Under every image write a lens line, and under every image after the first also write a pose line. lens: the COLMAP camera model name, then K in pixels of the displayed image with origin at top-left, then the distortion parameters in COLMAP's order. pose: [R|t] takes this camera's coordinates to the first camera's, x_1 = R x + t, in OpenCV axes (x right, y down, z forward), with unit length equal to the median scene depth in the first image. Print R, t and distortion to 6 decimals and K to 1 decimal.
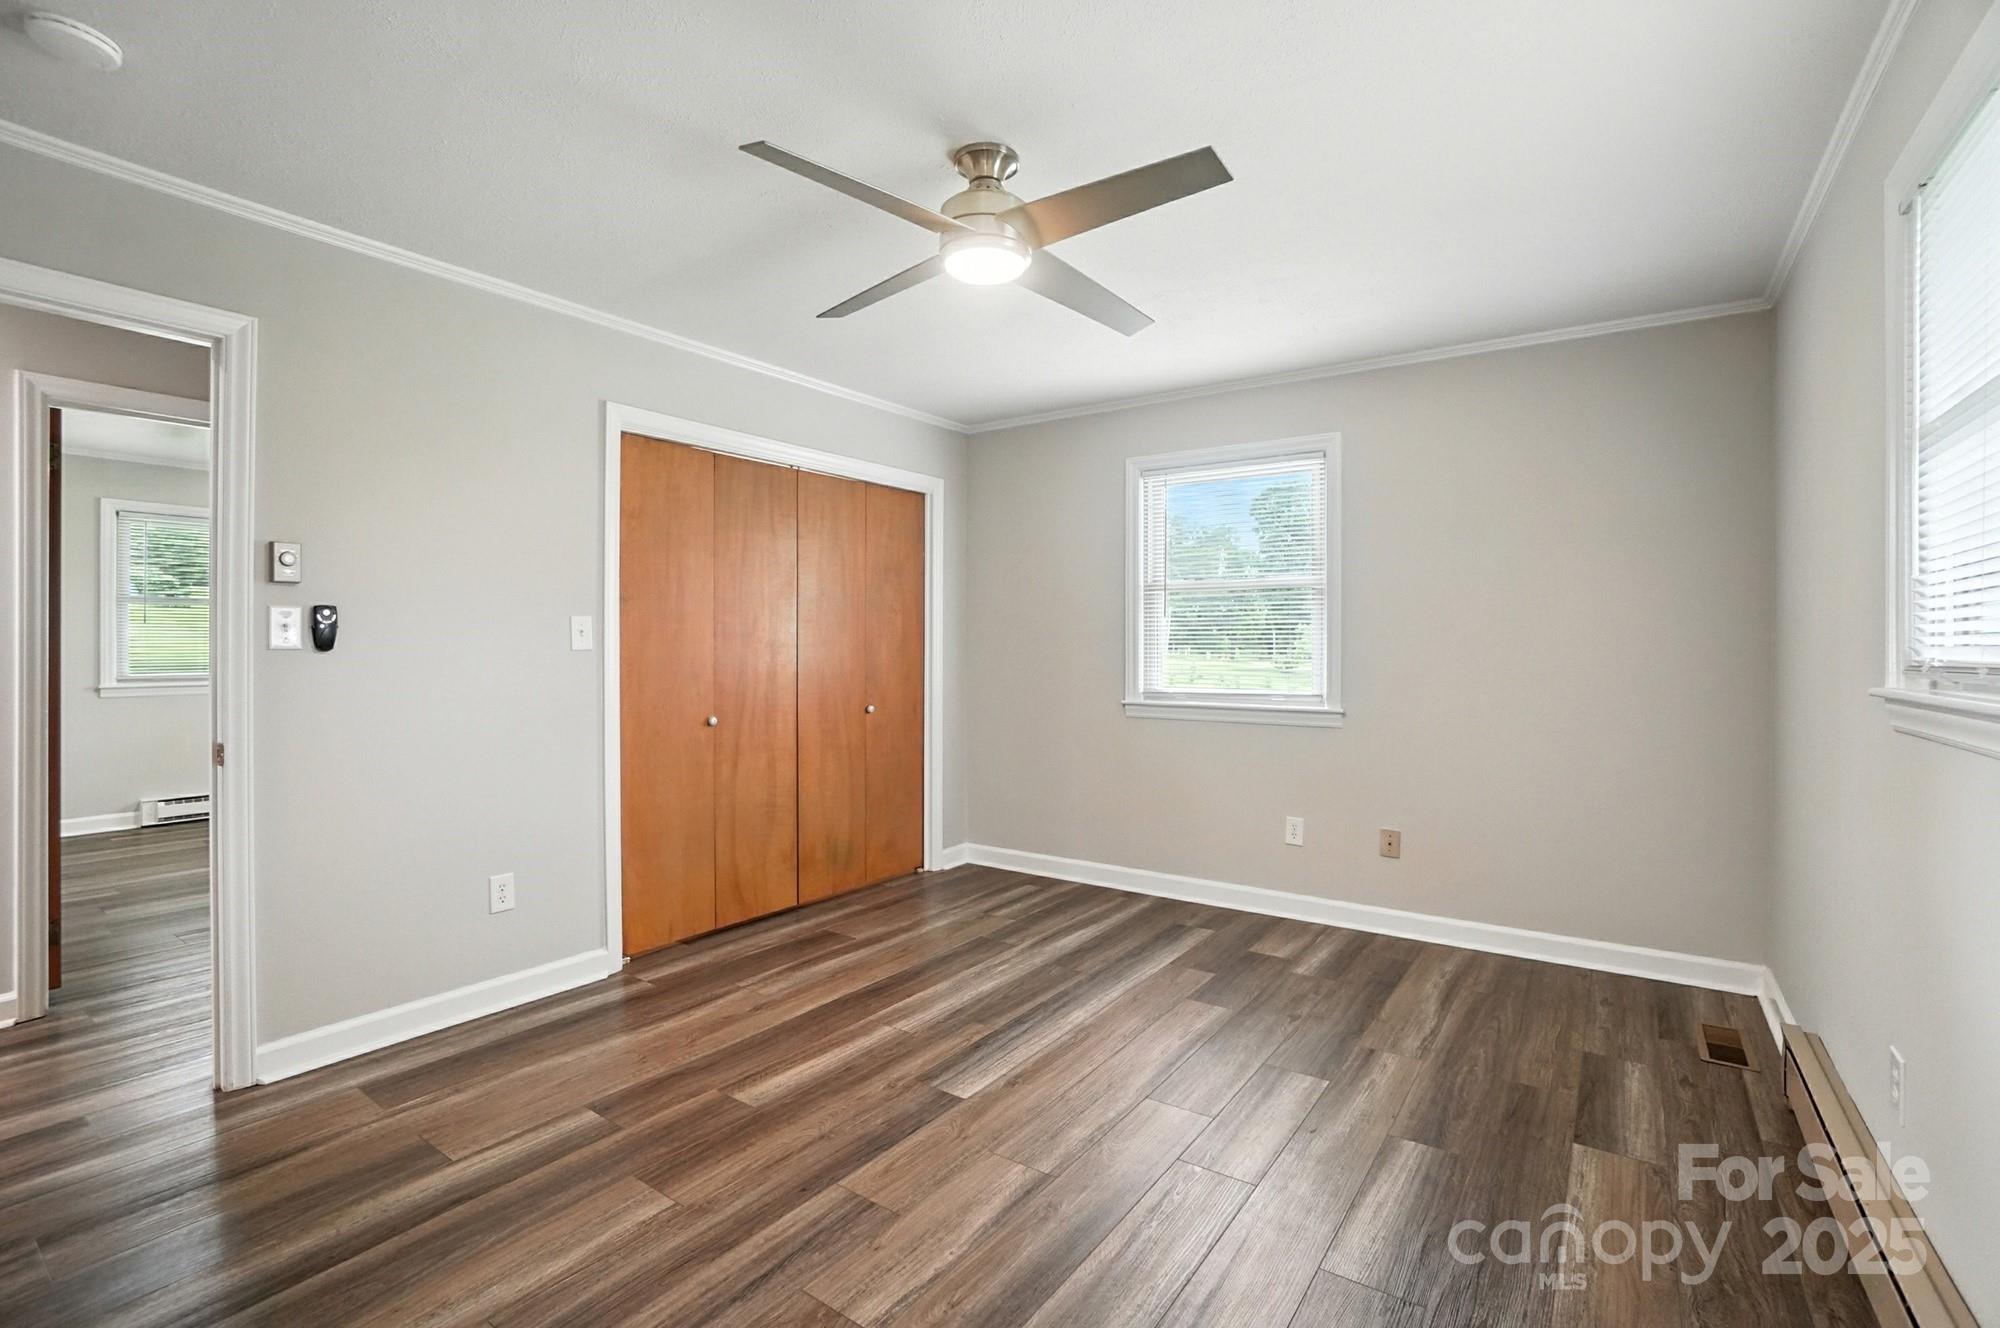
lens RADIAL K [[898.8, 0, 995.9], [0, 898.8, 646.5], [0, 0, 1]] dist [-0.063812, 0.024393]
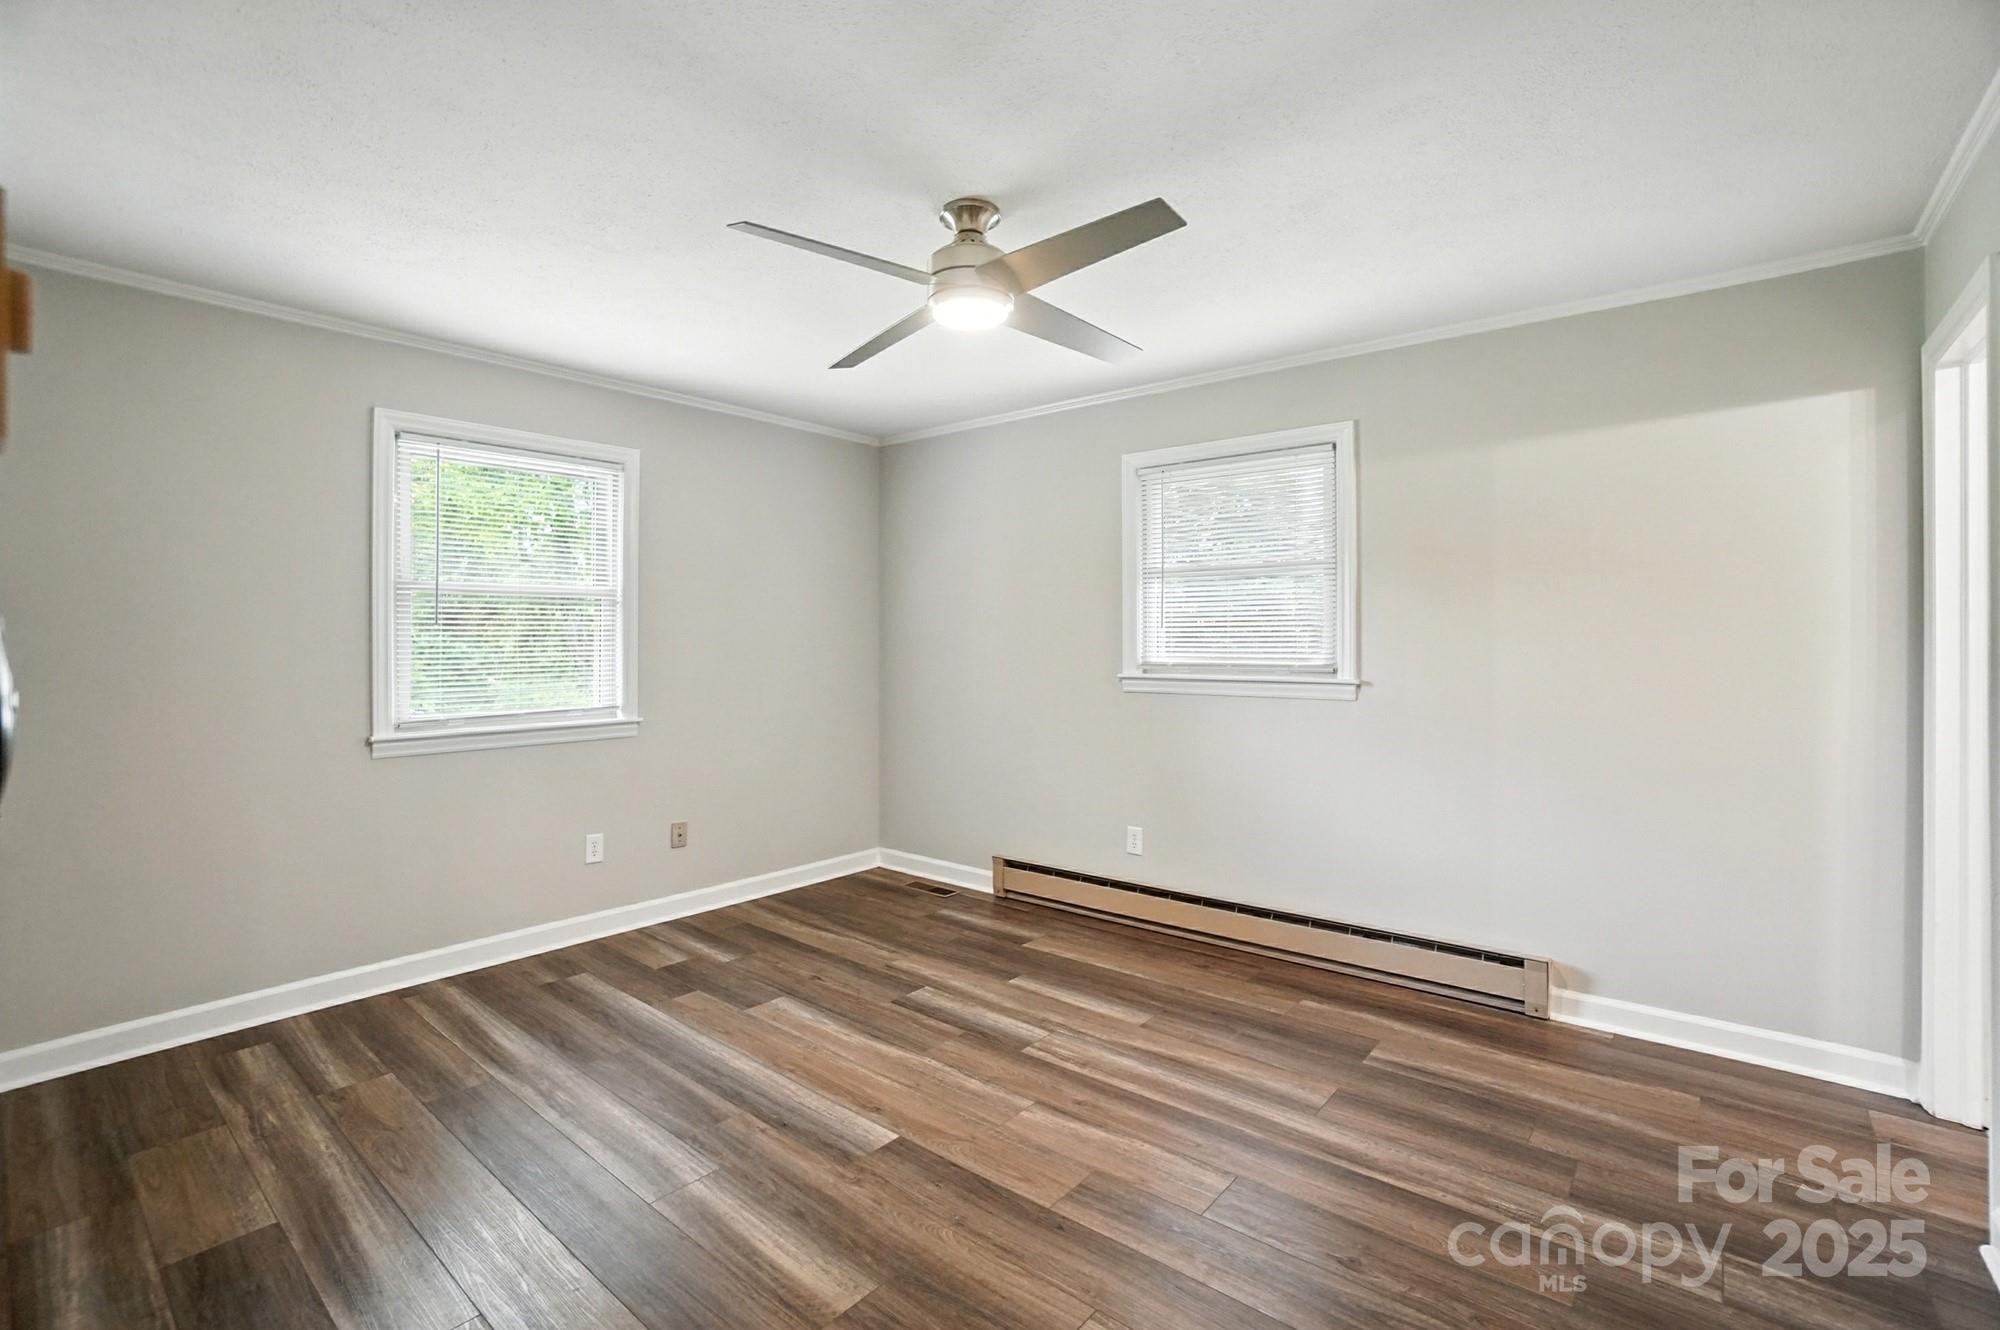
lens RADIAL K [[898.8, 0, 995.9], [0, 898.8, 647.5], [0, 0, 1]] dist [-0.063812, 0.024393]
pose [[0.085760, -0.017269, 0.996166, -0.707208], [0.002086, 0.999851, 0.017154, -0.033342], [-0.996314, 0.000607, 0.085783, 0.578210]]
